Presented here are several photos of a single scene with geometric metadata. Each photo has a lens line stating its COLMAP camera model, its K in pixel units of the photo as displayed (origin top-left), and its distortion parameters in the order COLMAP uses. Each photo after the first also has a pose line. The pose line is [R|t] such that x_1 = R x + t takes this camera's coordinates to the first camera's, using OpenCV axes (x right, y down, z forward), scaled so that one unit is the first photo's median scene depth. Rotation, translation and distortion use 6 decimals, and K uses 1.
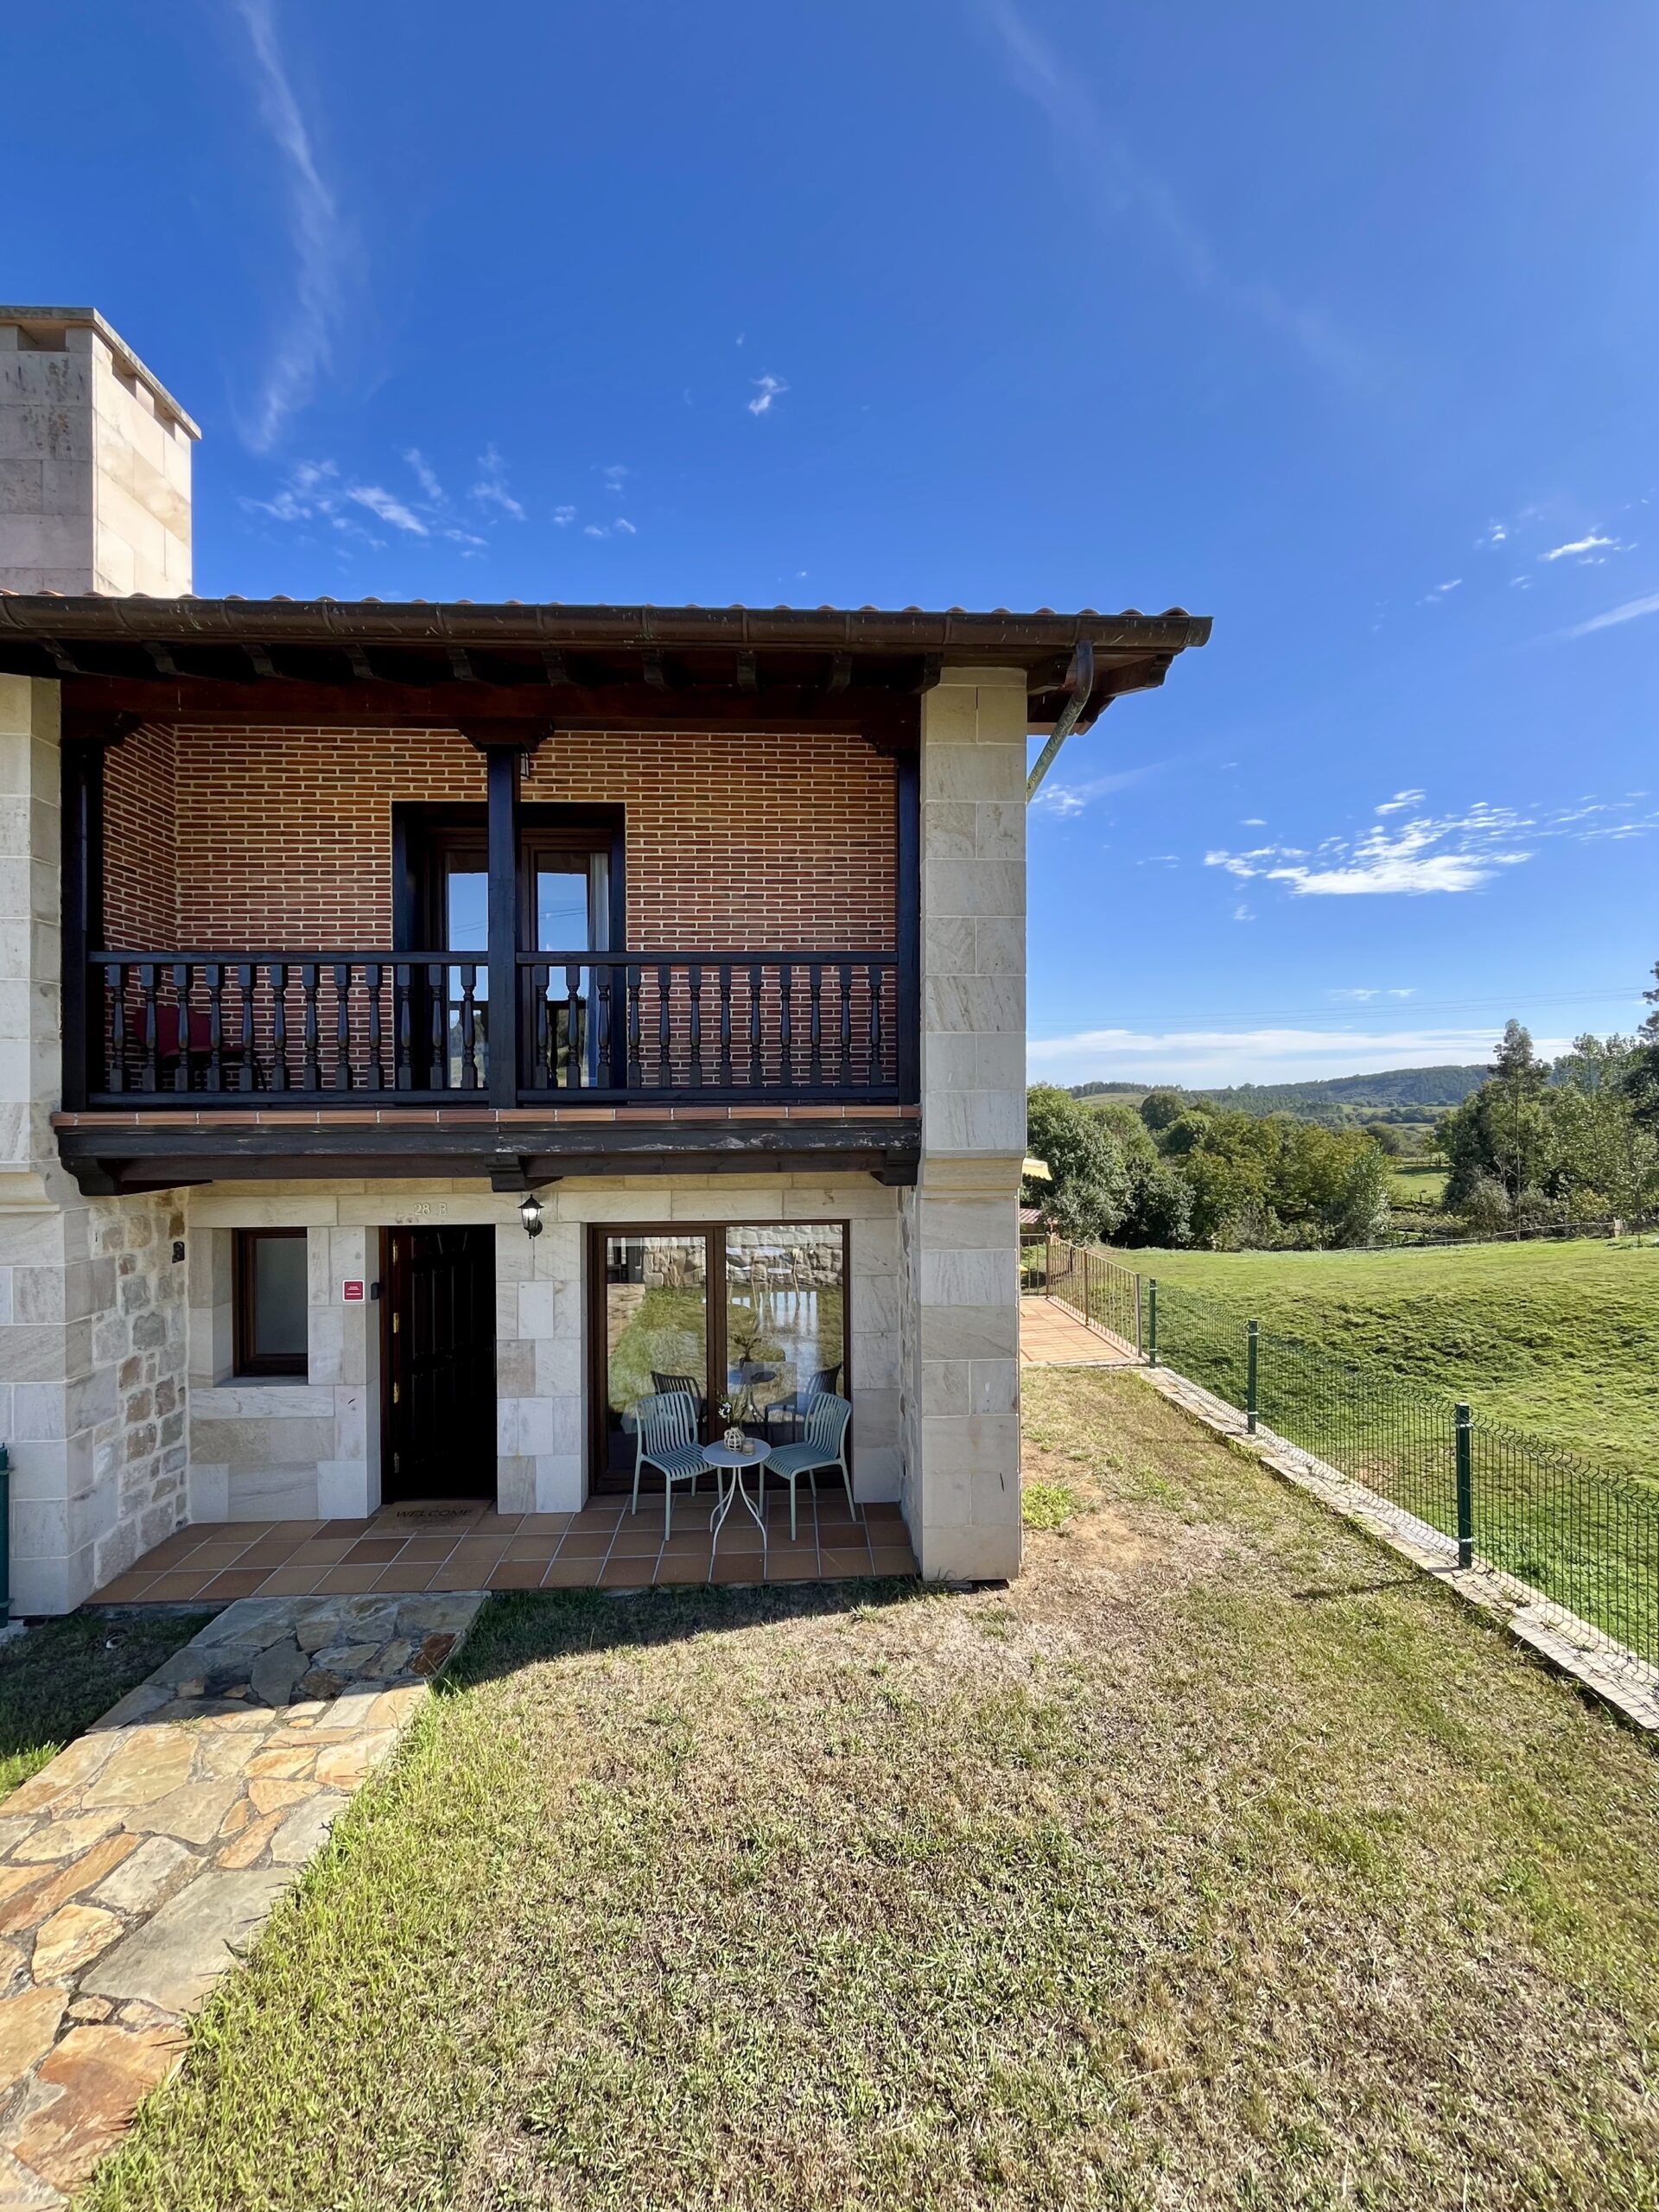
lens RADIAL K [[885.3, 0, 832.6], [0, 885.3, 1100.3], [0, 0, 1]] dist [-0.001555, -0.000431]
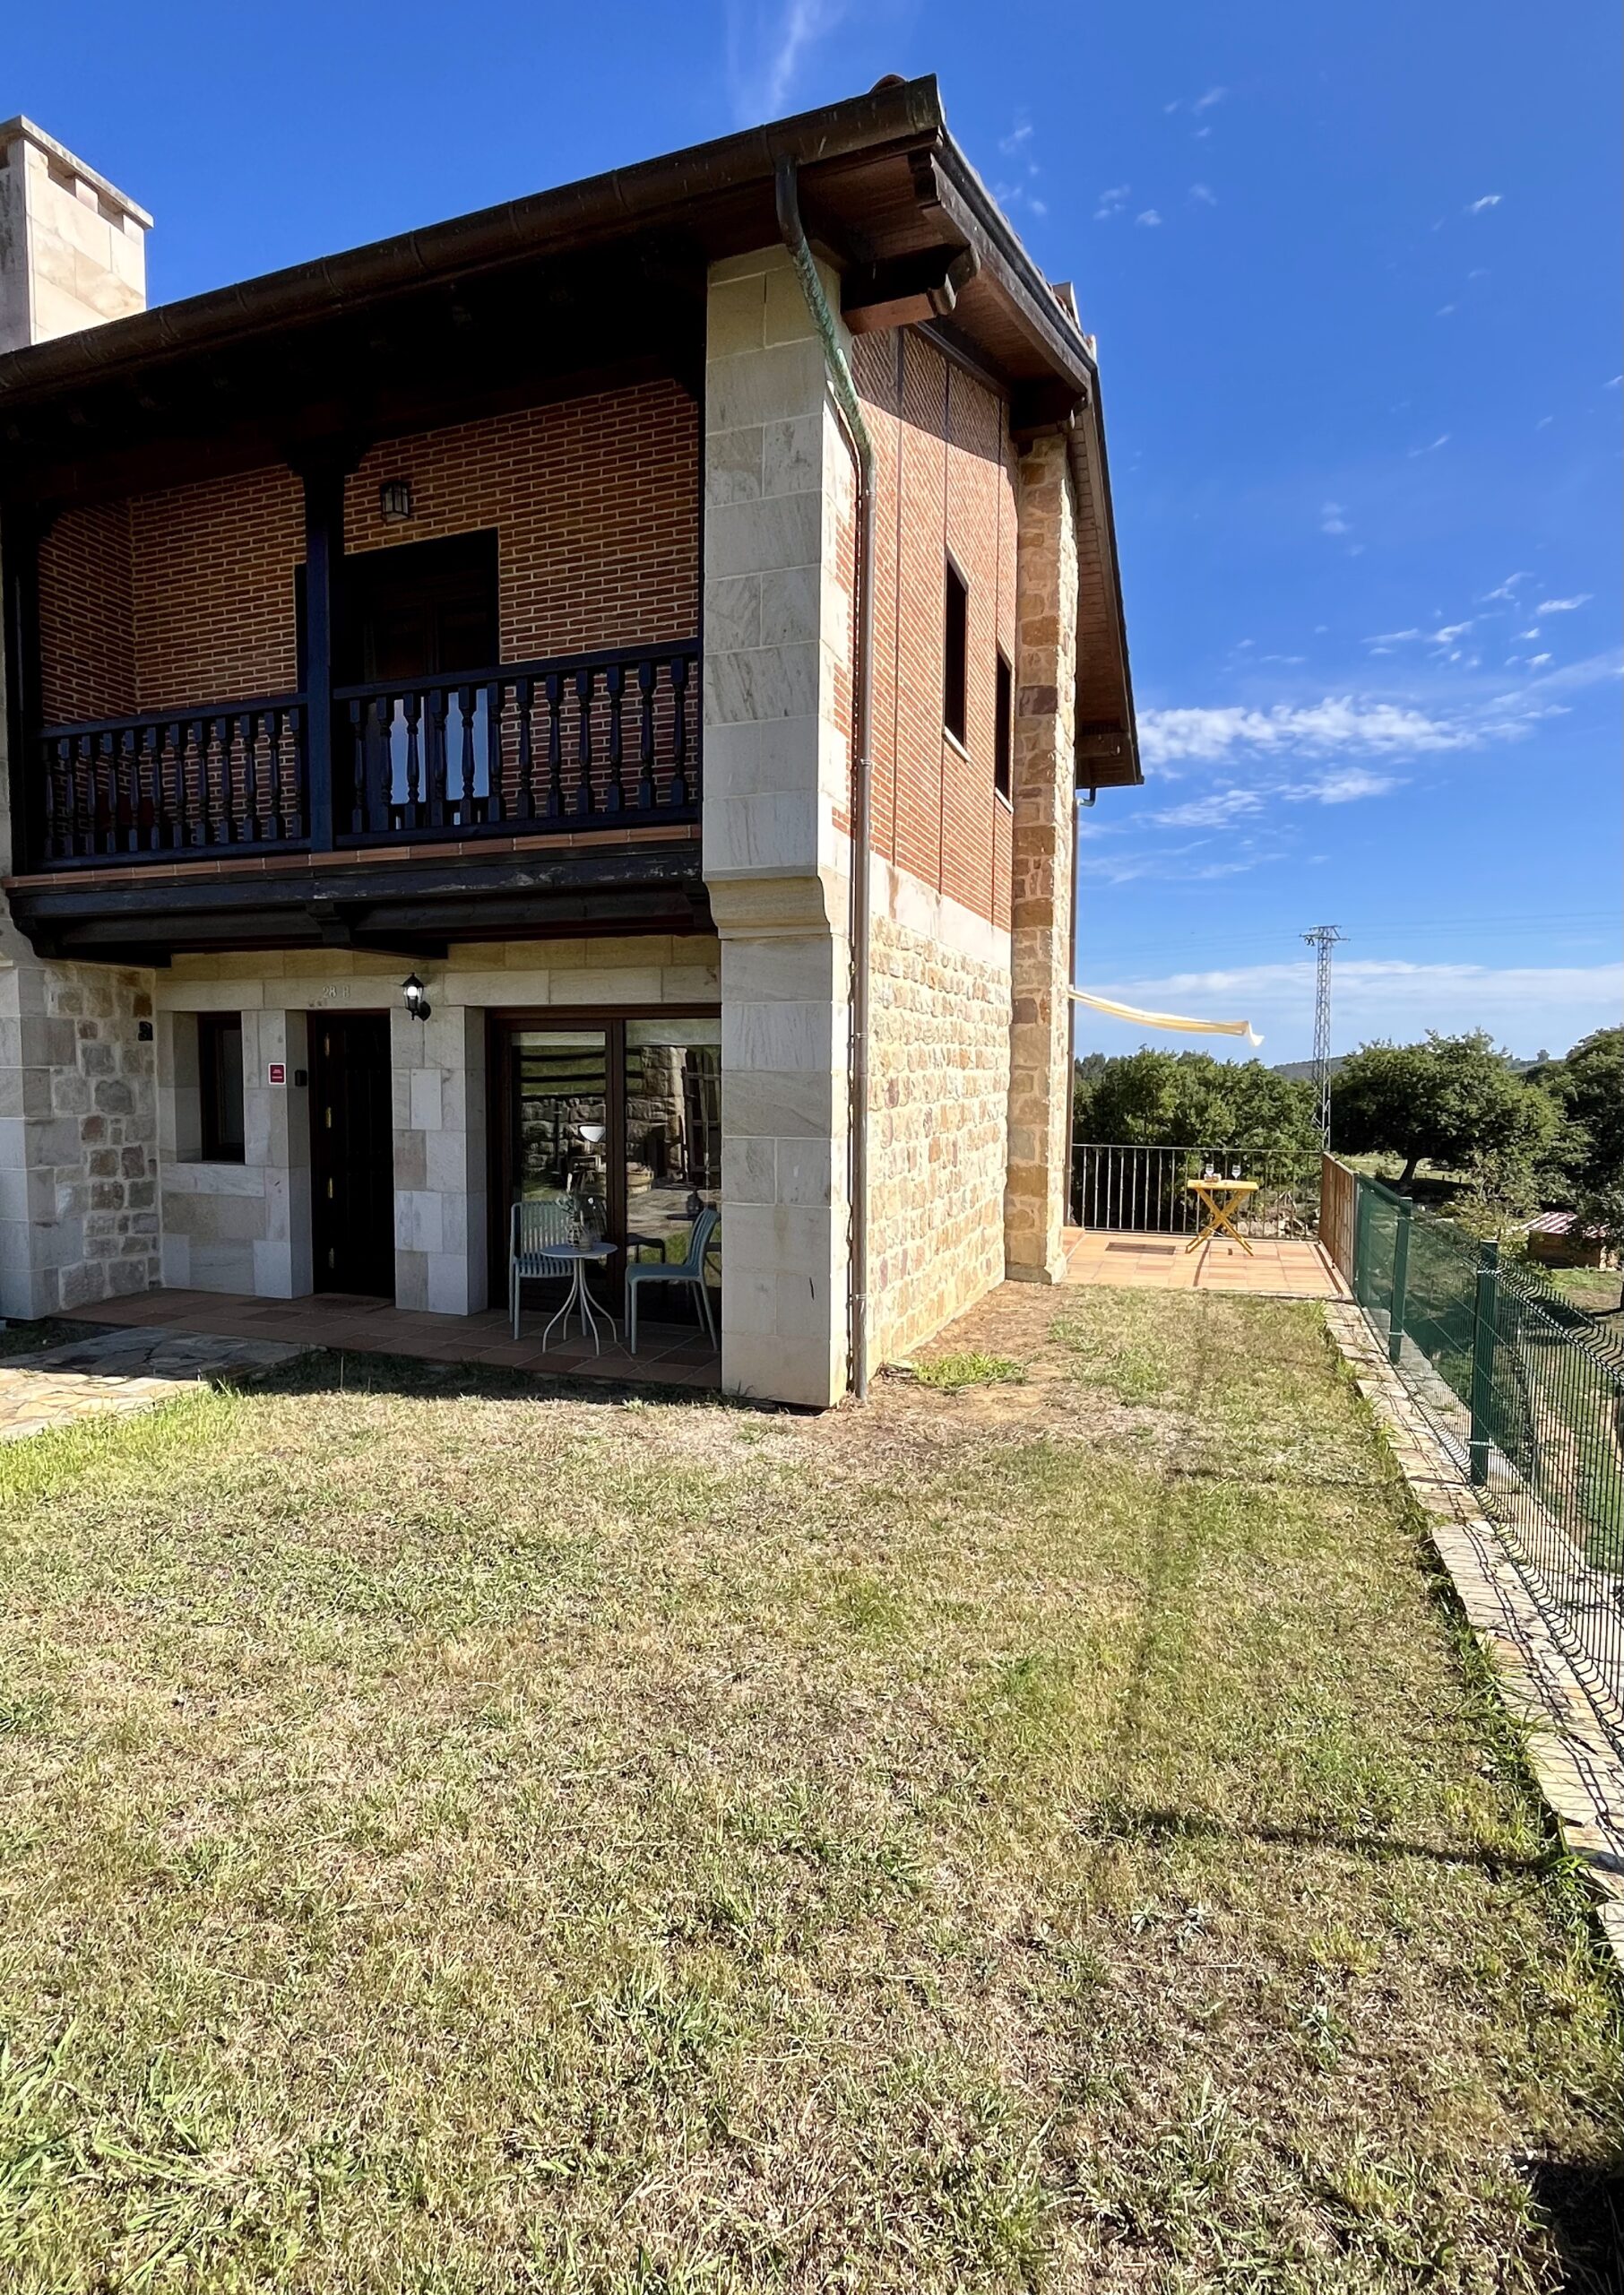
lens RADIAL K [[1174.4, 0, 806.5], [0, 1174.4, 1142.2], [0, 0, 1]] dist [-0.010770, 0.002449]
pose [[0.920417, 0.035205, -0.389350, 0.546317], [-0.008892, 0.997565, 0.069179, 0.200914], [0.390837, -0.060211, 0.918488, 0.010538]]
